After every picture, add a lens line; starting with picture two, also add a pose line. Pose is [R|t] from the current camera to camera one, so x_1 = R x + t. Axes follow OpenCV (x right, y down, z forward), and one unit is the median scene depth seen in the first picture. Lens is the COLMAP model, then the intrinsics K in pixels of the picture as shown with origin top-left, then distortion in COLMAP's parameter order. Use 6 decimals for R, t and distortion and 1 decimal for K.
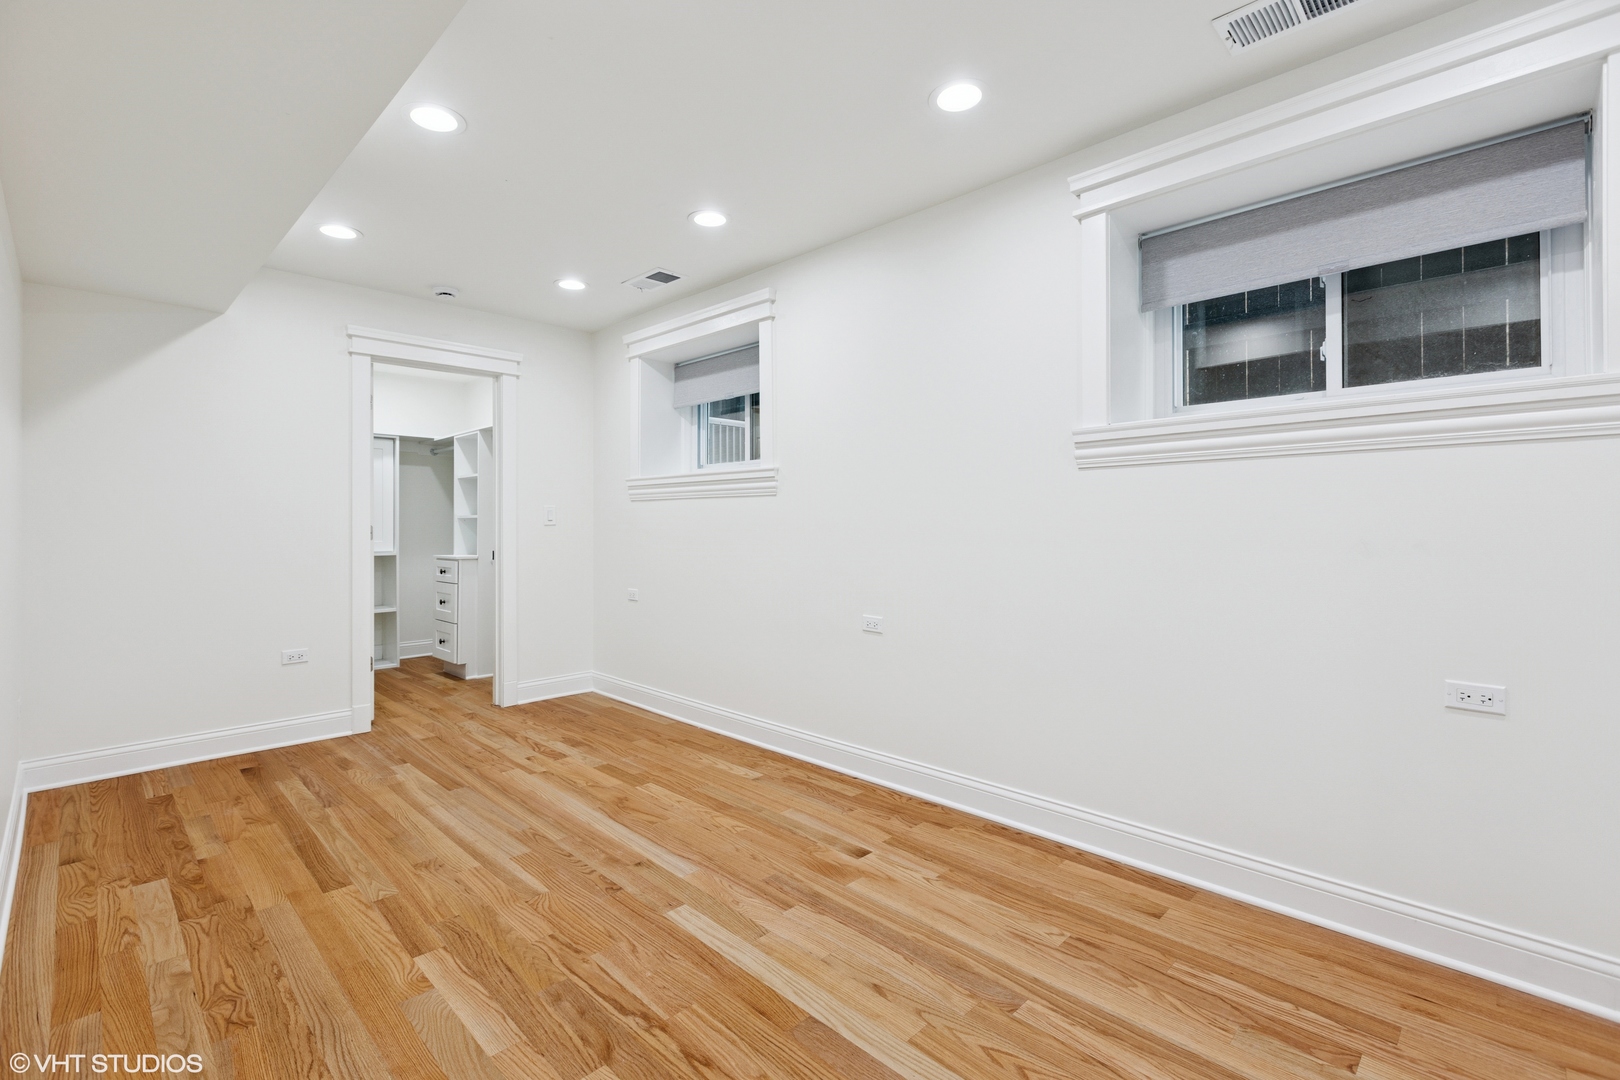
lens RADIAL K [[730.2, 0, 804.3], [0, 730.2, 553.2], [0, 0, 1]] dist [0.000663, -0.000143]
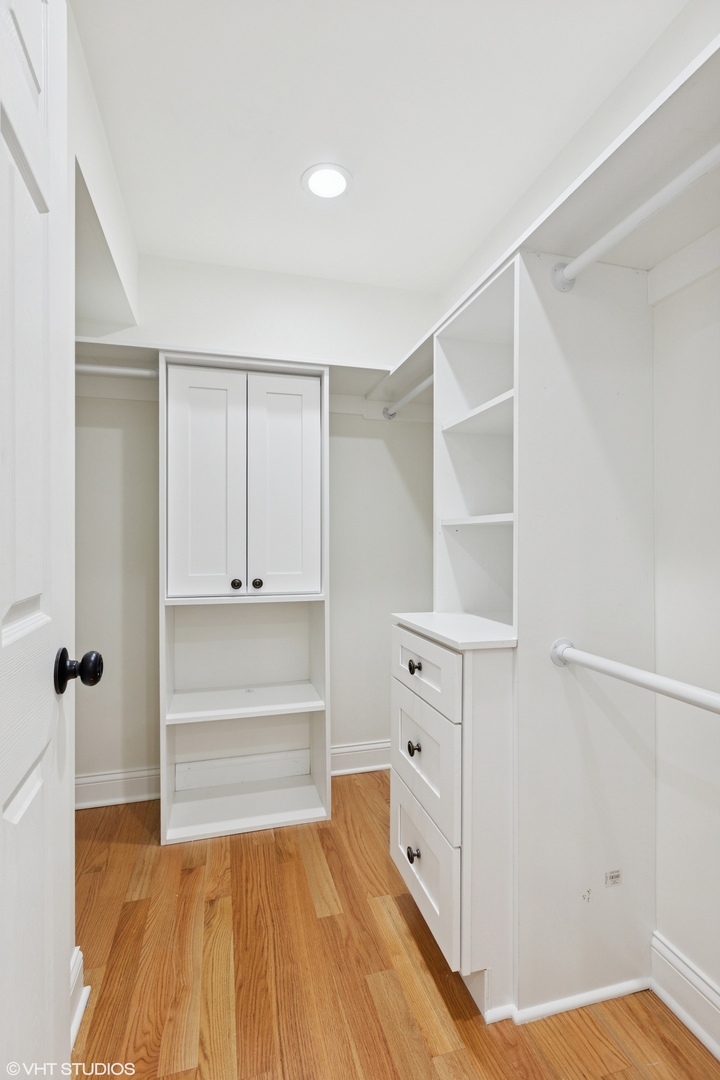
lens RADIAL K [[486.8, 0, 360.0], [0, 486.8, 540.0], [0, 0, 1]] dist [0.000663, -0.000143]
pose [[0.872048, -0.012467, -0.489261, -0.831673], [-0.007199, 0.999241, -0.038294, -0.063118], [0.489367, 0.036917, 0.871296, 1.609682]]
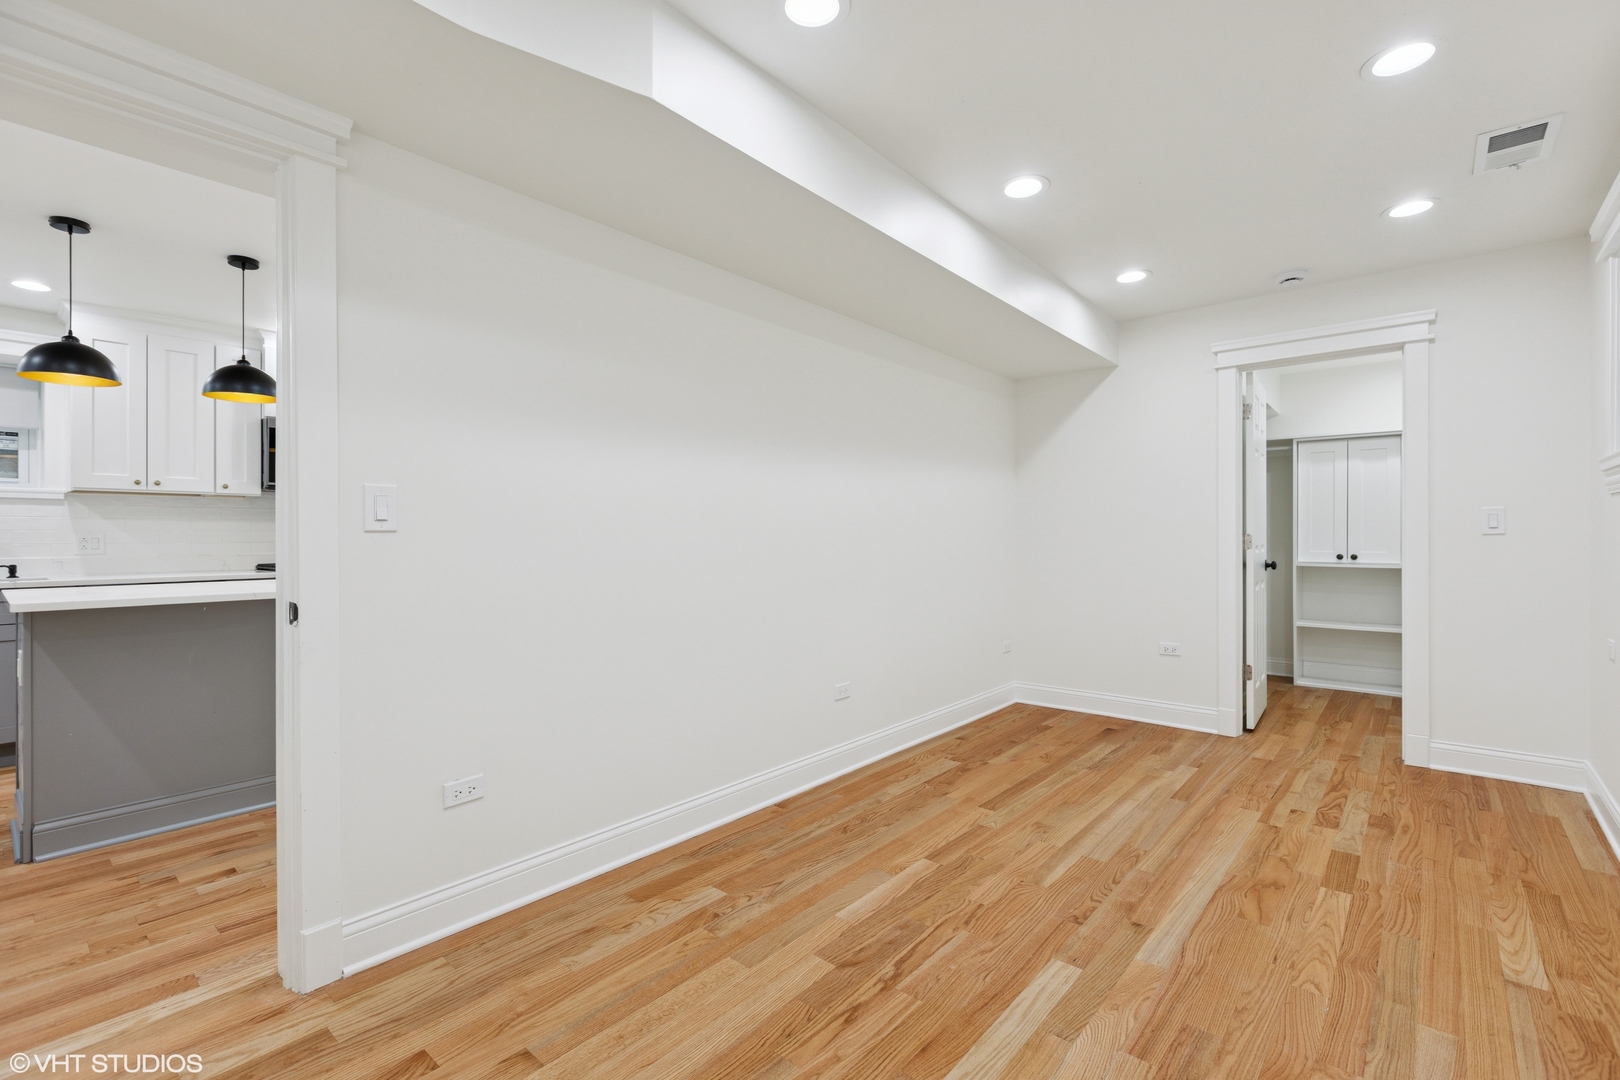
lens RADIAL K [[713.4, 0, 801.5], [0, 713.4, 524.4], [0, 0, 1]] dist [-0.000819, -0.000056]
pose [[0.064239, -0.013197, -0.997847, 0.577501], [-0.038329, 0.999142, -0.015682, -0.023755], [0.997198, 0.039254, 0.063678, 0.500197]]
